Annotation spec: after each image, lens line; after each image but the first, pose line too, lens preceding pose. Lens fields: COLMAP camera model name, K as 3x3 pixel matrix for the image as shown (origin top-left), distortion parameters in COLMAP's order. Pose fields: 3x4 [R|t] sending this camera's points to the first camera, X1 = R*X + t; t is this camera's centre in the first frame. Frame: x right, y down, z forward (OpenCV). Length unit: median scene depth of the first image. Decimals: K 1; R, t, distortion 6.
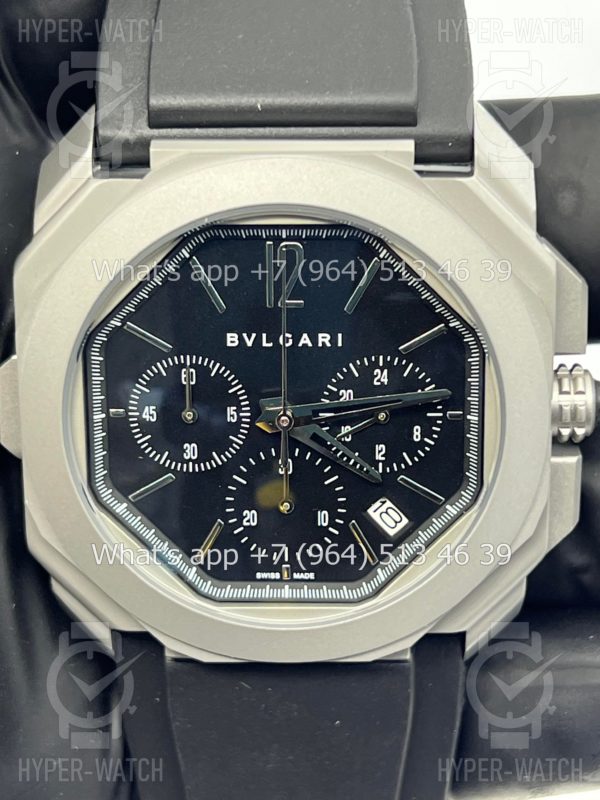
lens RADIAL K [[1931.6, 0, 296.8], [0, 1931.6, 396.7], [0, 0, 1]] dist [0.159530, 0.000000]
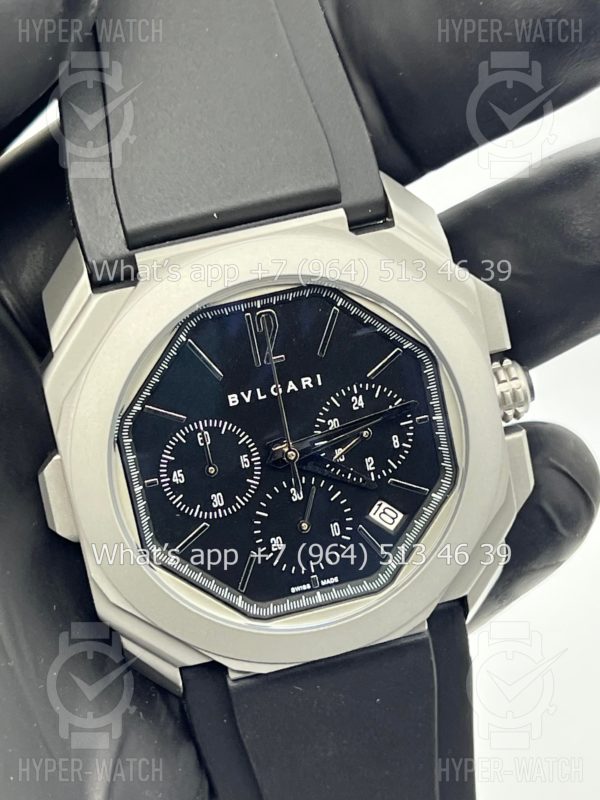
lens RADIAL K [[1931.6, 0, 297.6], [0, 1931.6, 393.4], [0, 0, 1]] dist [0.159530, 0.000000]
pose [[0.962233, -0.225611, 0.152341, -0.176014], [0.236914, 0.969651, -0.060409, 0.048548], [-0.134089, 0.094219, 0.986480, -0.196215]]
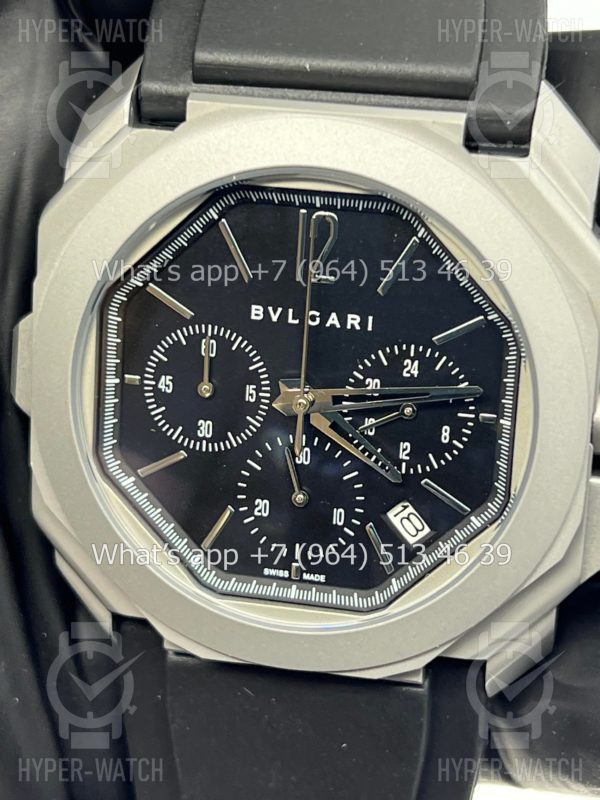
lens RADIAL K [[1931.6, 0, 306.1], [0, 1931.6, 406.2], [0, 0, 1]] dist [0.159530, 0.000000]
pose [[0.983565, 0.102483, -0.148653, 0.132229], [-0.109870, 0.993044, -0.042339, 0.051950], [0.143280, 0.057976, 0.987983, 0.081154]]
